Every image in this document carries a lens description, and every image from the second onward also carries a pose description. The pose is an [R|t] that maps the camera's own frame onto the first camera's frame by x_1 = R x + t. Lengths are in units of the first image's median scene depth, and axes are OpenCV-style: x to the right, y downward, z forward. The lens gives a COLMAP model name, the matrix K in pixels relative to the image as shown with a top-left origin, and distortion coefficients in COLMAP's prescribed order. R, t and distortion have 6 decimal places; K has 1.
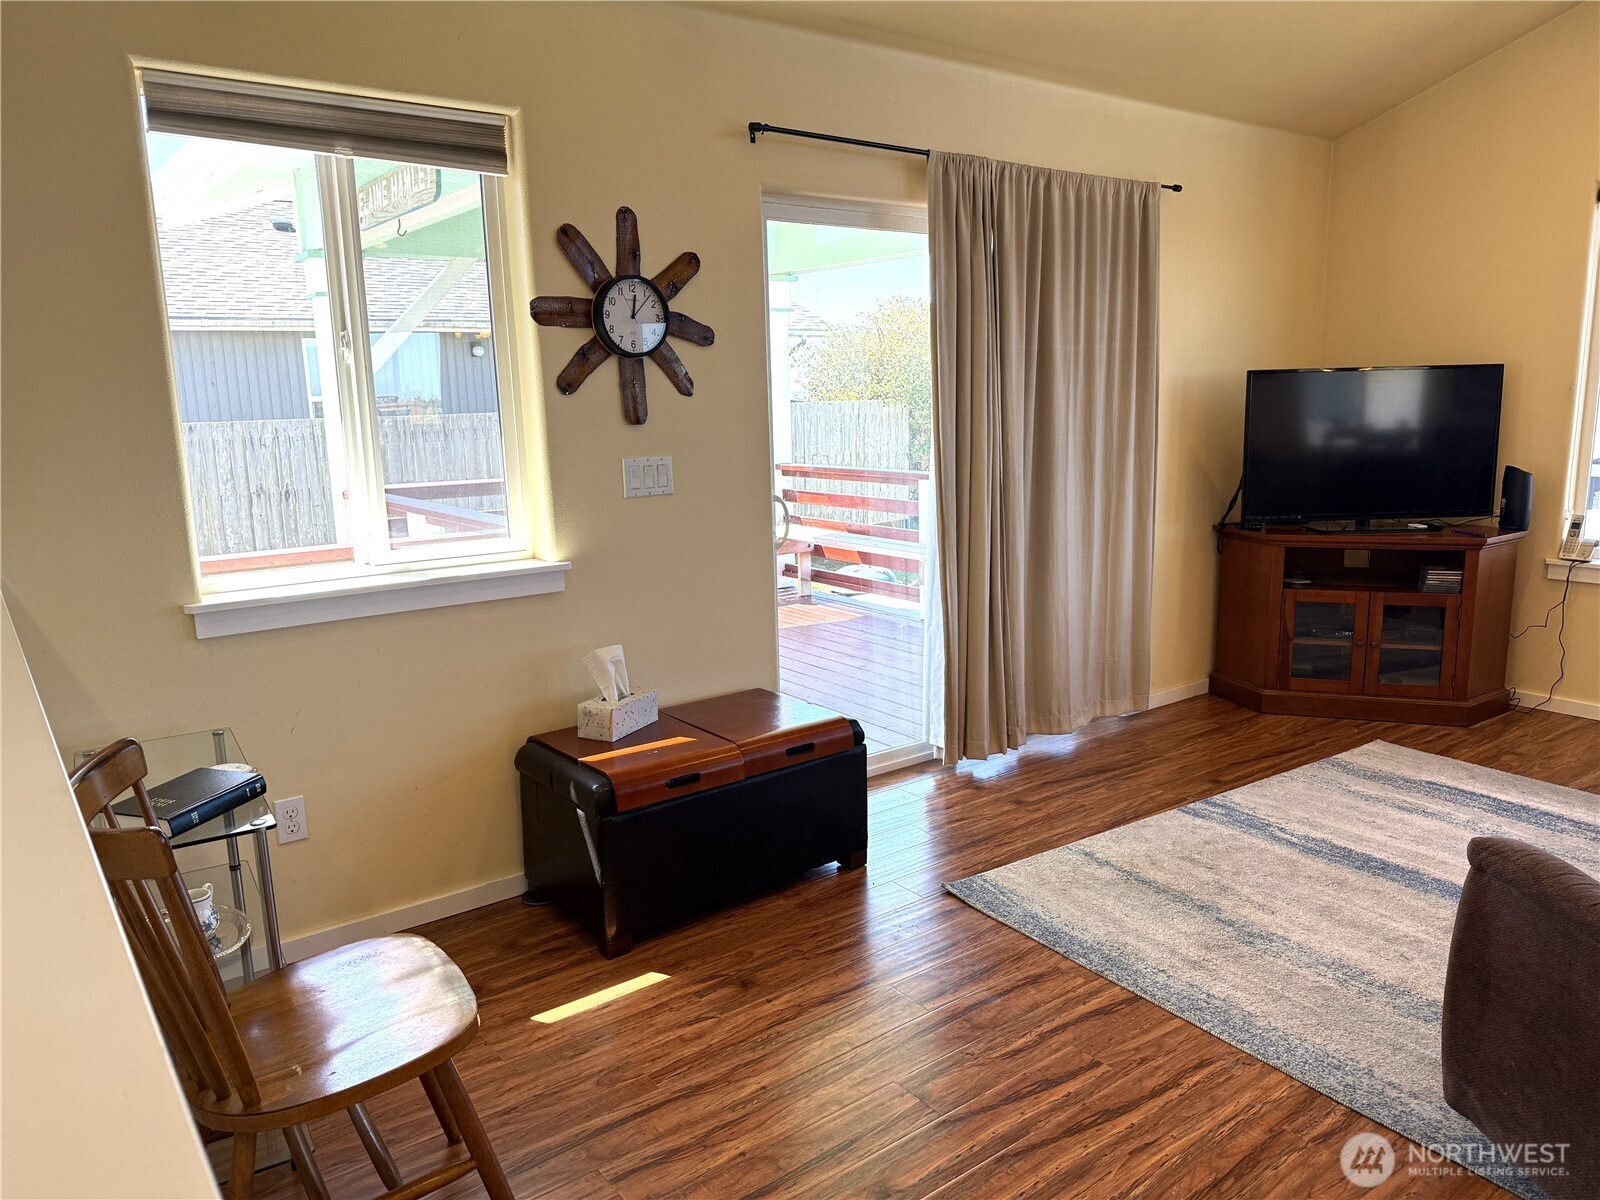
lens RADIAL K [[1117.0, 0, 808.5], [0, 1117.0, 601.3], [0, 0, 1]] dist [0.054854, -0.077875]
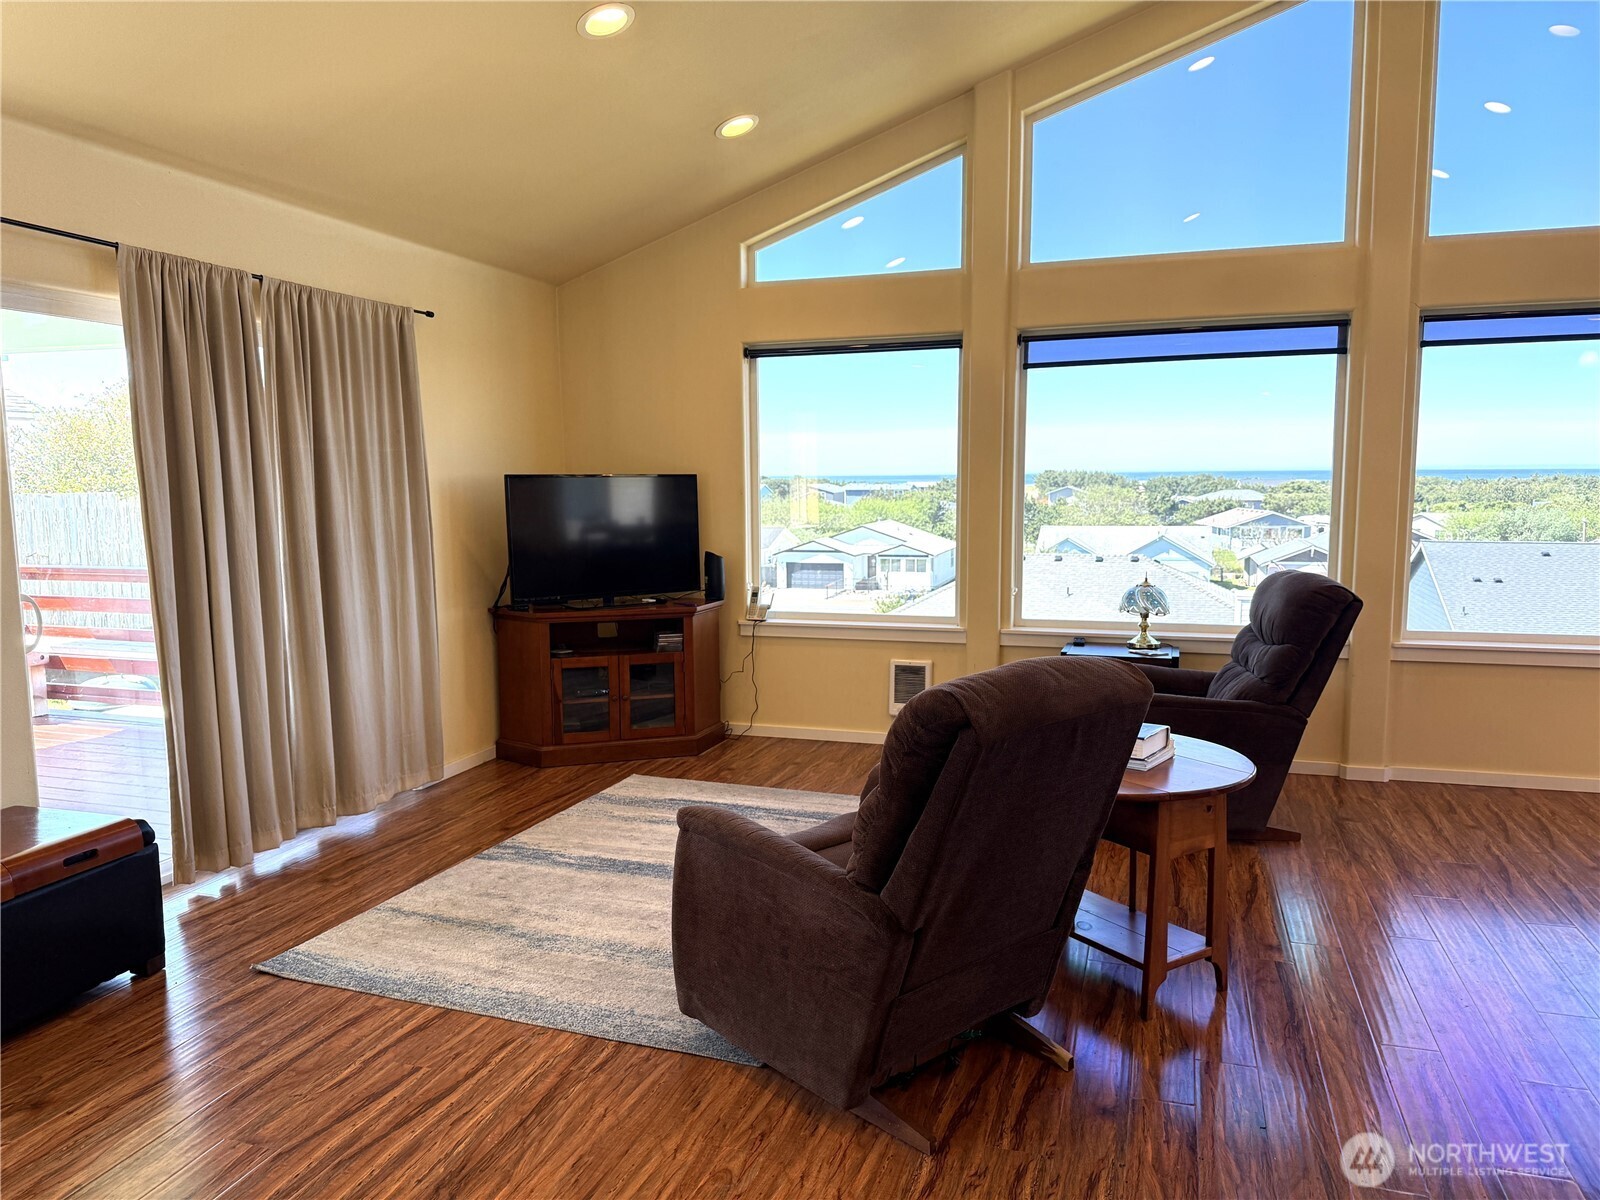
lens RADIAL K [[1117.0, 0, 799.3], [0, 1117.0, 607.8], [0, 0, 1]] dist [0.054854, -0.077875]
pose [[0.819245, -0.051467, 0.571129, -0.038886], [0.097014, 0.994047, -0.049582, 0.025269], [-0.565178, 0.096027, 0.819361, -0.141076]]
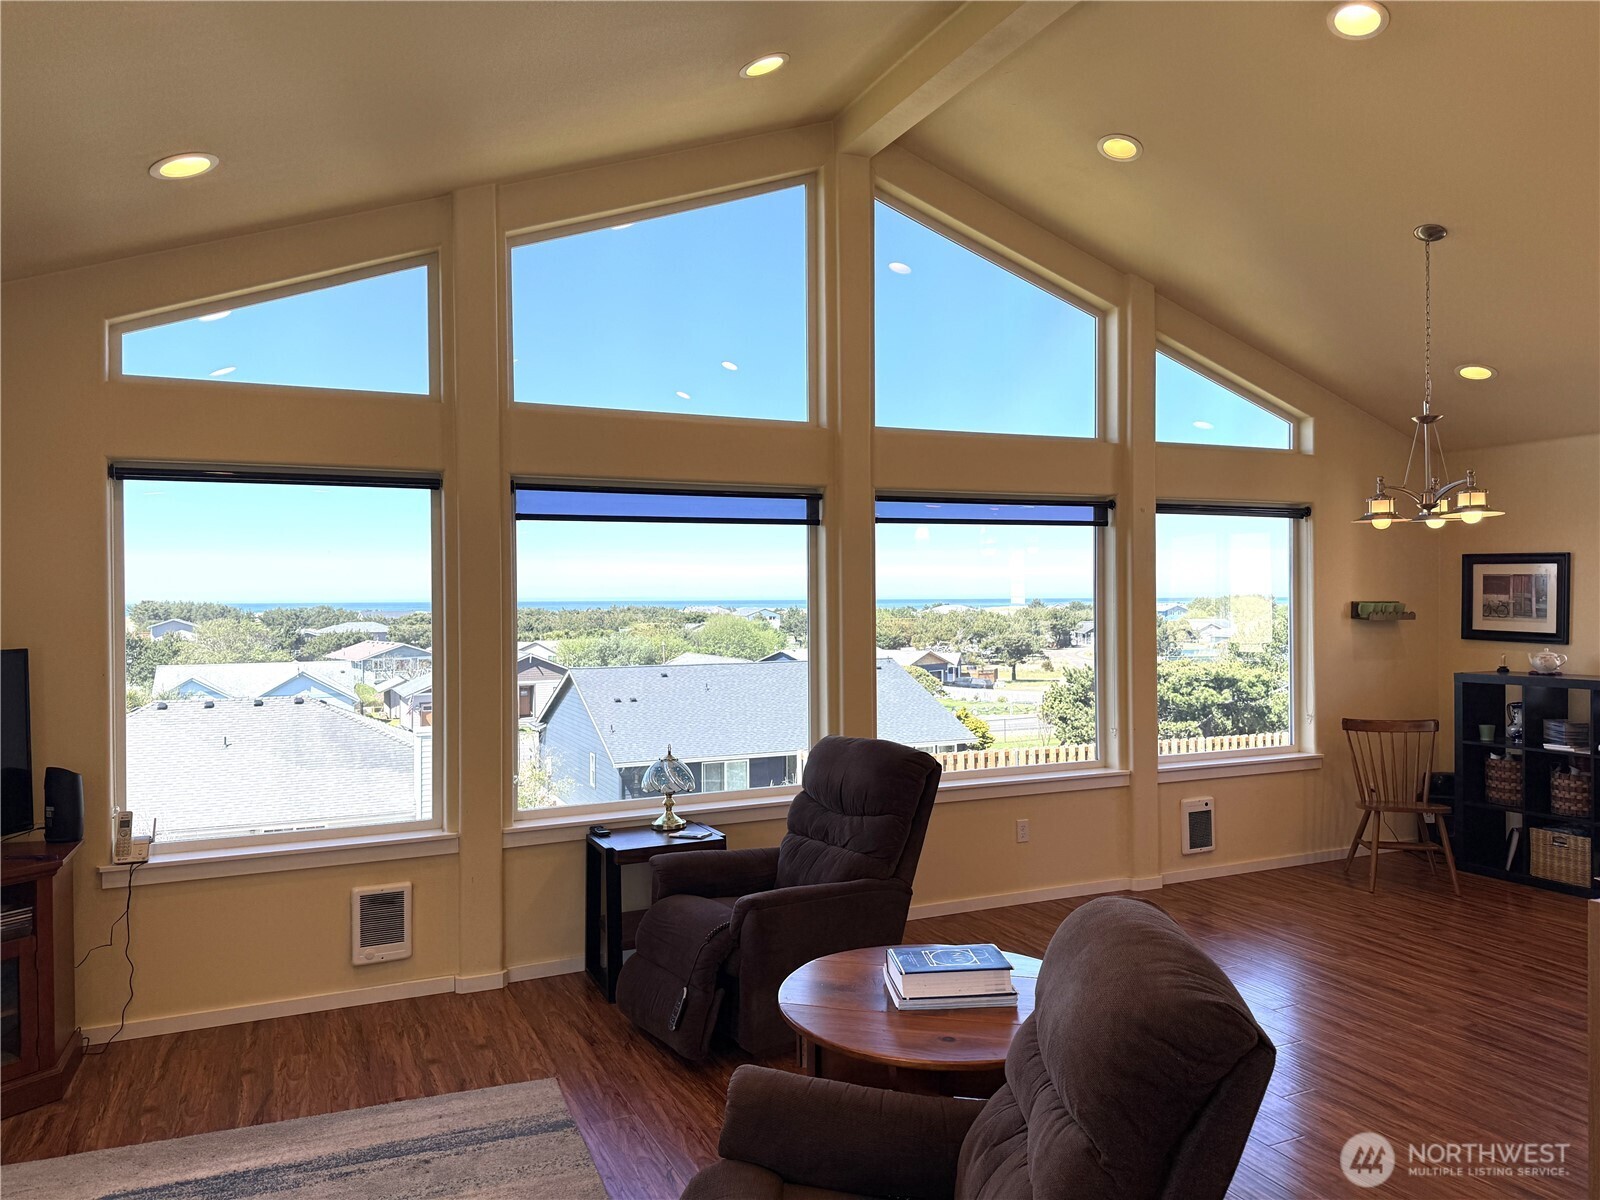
lens RADIAL K [[1117.0, 0, 800.5], [0, 1117.0, 603.3], [0, 0, 1]] dist [0.054854, -0.077875]
pose [[0.210145, 0.017107, 0.977521, -0.111568], [0.185907, 0.980905, -0.057132, -0.114892], [-0.959832, 0.193734, 0.202952, 0.351144]]
